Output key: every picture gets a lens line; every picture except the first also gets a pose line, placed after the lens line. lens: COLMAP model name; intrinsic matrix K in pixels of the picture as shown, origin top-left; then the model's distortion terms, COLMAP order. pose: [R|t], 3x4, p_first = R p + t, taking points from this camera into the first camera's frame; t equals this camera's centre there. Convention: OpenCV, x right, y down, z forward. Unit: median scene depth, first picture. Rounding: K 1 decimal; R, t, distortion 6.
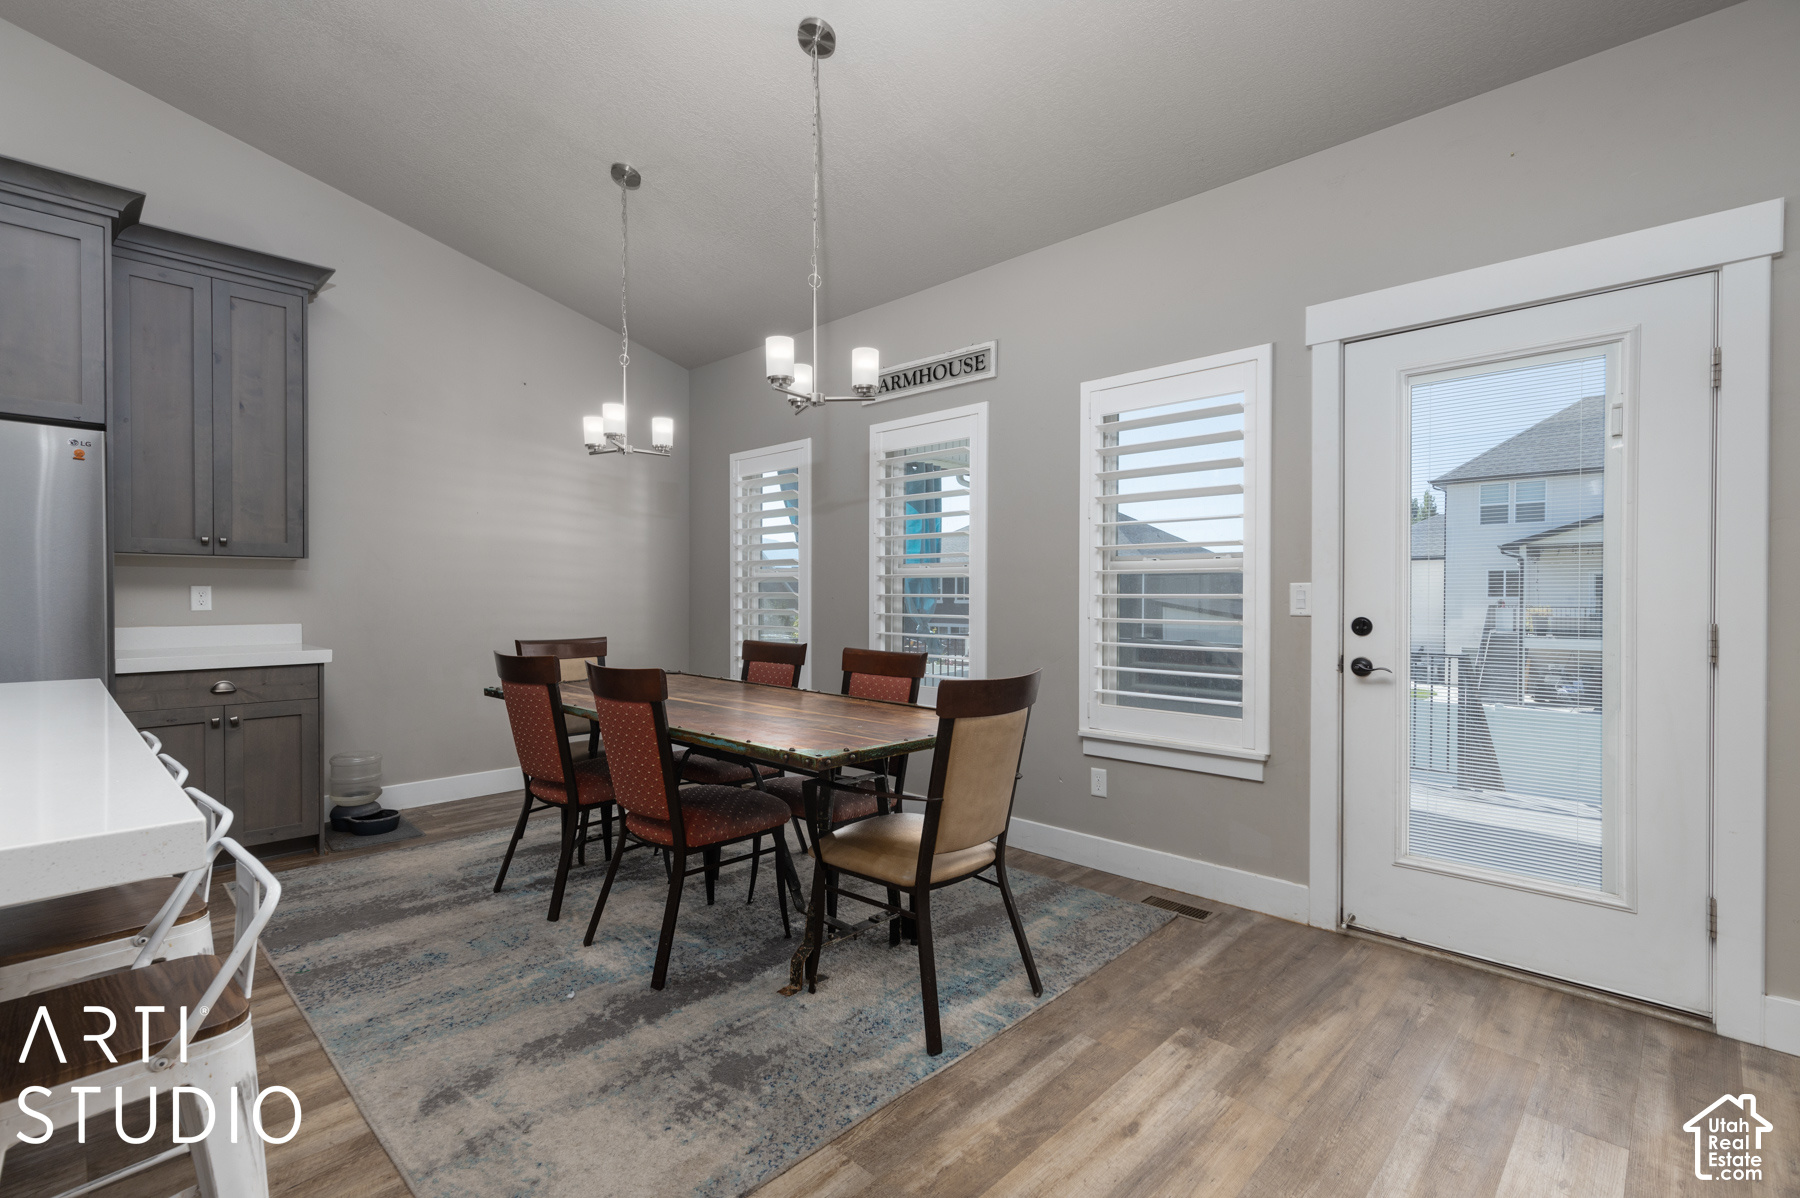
lens RADIAL K [[844.0, 0, 907.8], [0, 844.0, 597.8], [0, 0, 1]] dist [0.026836, -0.015637]
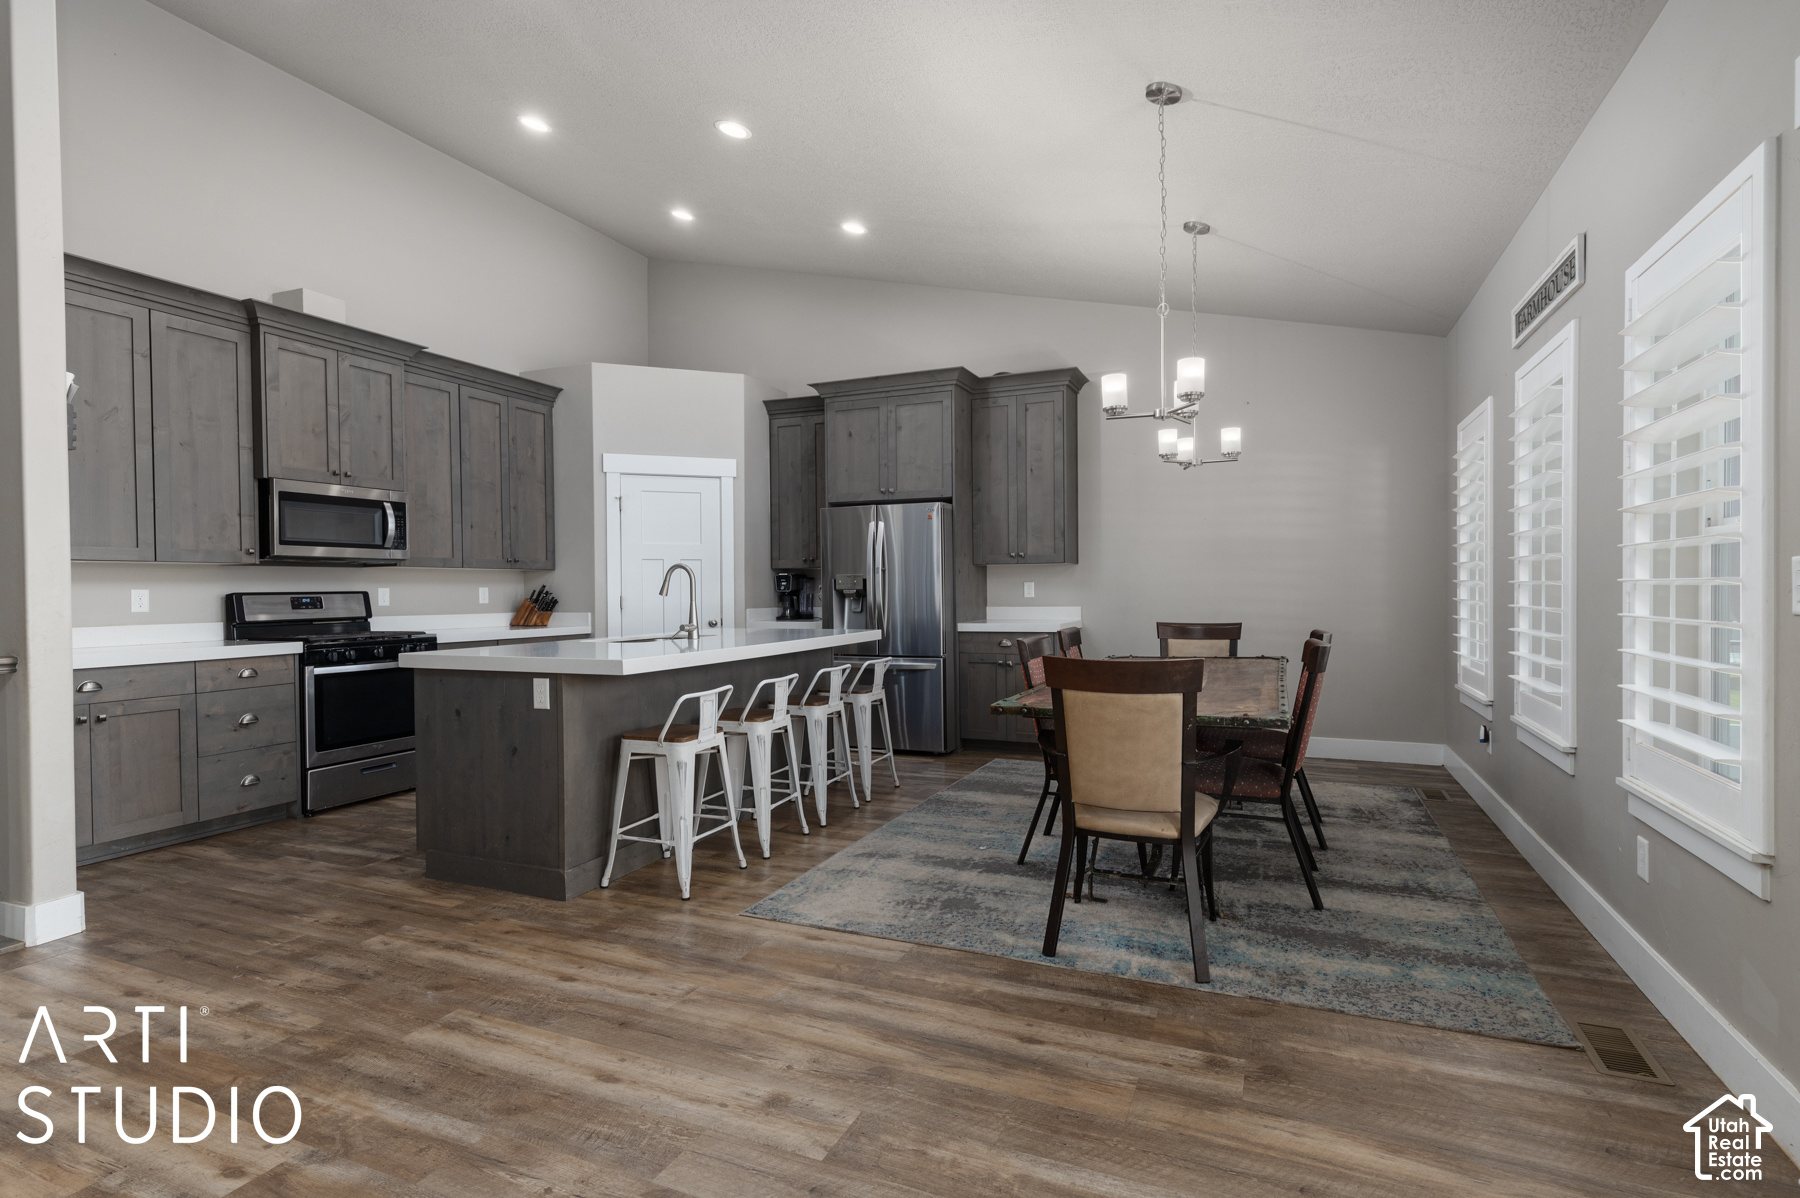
lens RADIAL K [[844.0, 0, 907.8], [0, 844.0, 597.8], [0, 0, 1]] dist [0.026836, -0.015637]
pose [[0.367112, 0.004930, -0.930164, 1.027099], [0.005755, 0.999955, 0.007572, 0.002165], [0.930159, -0.008133, 0.367067, 0.331060]]
